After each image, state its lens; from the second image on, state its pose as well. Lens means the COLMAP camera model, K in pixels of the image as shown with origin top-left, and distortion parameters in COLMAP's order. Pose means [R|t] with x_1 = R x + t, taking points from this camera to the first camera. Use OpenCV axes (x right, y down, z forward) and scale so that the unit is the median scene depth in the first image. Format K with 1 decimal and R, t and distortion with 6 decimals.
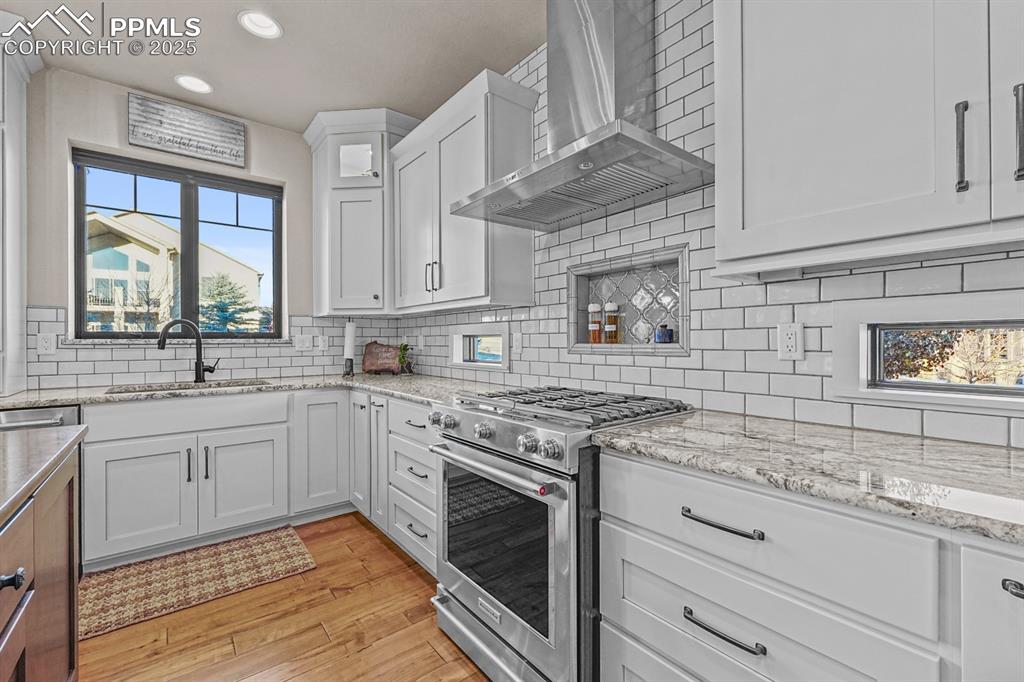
lens RADIAL K [[435.6, 0, 513.8], [0, 435.6, 339.0], [0, 0, 1]] dist [-0.001760, 0.000090]
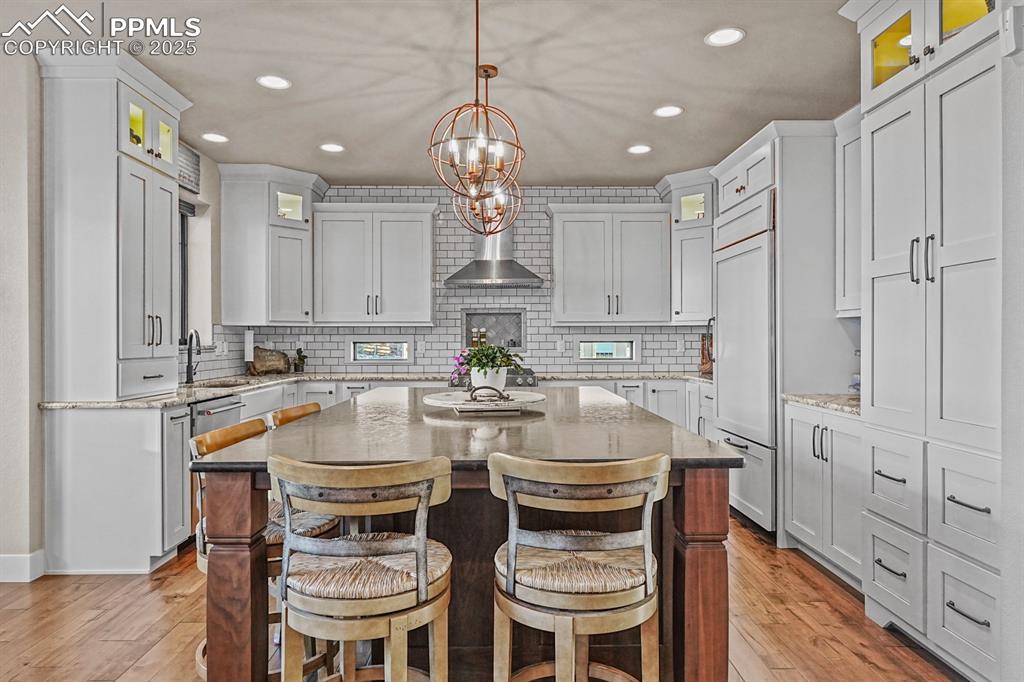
lens RADIAL K [[638.8, 0, 516.6], [0, 638.8, 341.5], [0, 0, 1]] dist [0.001727, -0.000336]
pose [[0.599480, 0.000778, 0.800389, -1.764671], [-0.004578, 0.999987, 0.002456, -0.021181], [-0.800376, -0.005136, 0.599476, -0.807002]]
